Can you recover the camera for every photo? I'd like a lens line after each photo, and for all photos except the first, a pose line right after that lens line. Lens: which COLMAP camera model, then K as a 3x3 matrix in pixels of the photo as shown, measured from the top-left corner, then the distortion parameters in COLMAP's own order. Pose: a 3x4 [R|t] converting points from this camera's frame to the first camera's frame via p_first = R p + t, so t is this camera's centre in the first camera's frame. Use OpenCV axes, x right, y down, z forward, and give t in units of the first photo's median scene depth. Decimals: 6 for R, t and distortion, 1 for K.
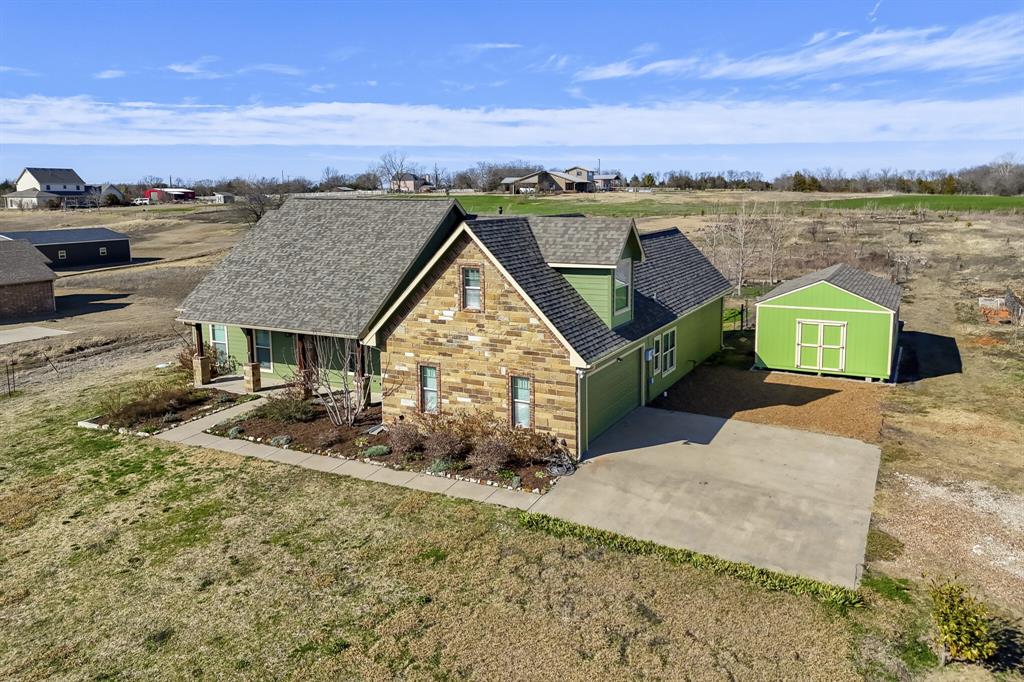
lens RADIAL K [[790.2, 0, 514.1], [0, 790.2, 333.5], [0, 0, 1]] dist [0.061137, -0.021898]
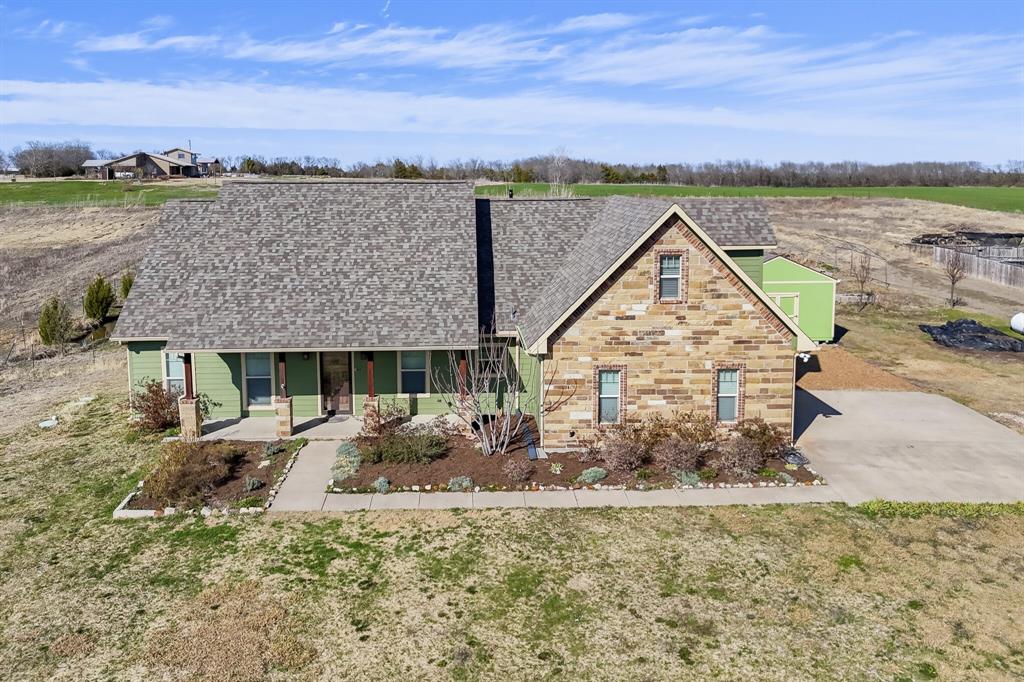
lens RADIAL K [[836.1, 0, 509.1], [0, 836.1, 347.4], [0, 0, 1]] dist [0.004928, -0.025224]
pose [[0.867677, -0.096084, 0.487754, -0.674680], [0.085123, 0.995369, 0.044652, -0.035293], [-0.489786, 0.002776, 0.871838, 0.260158]]
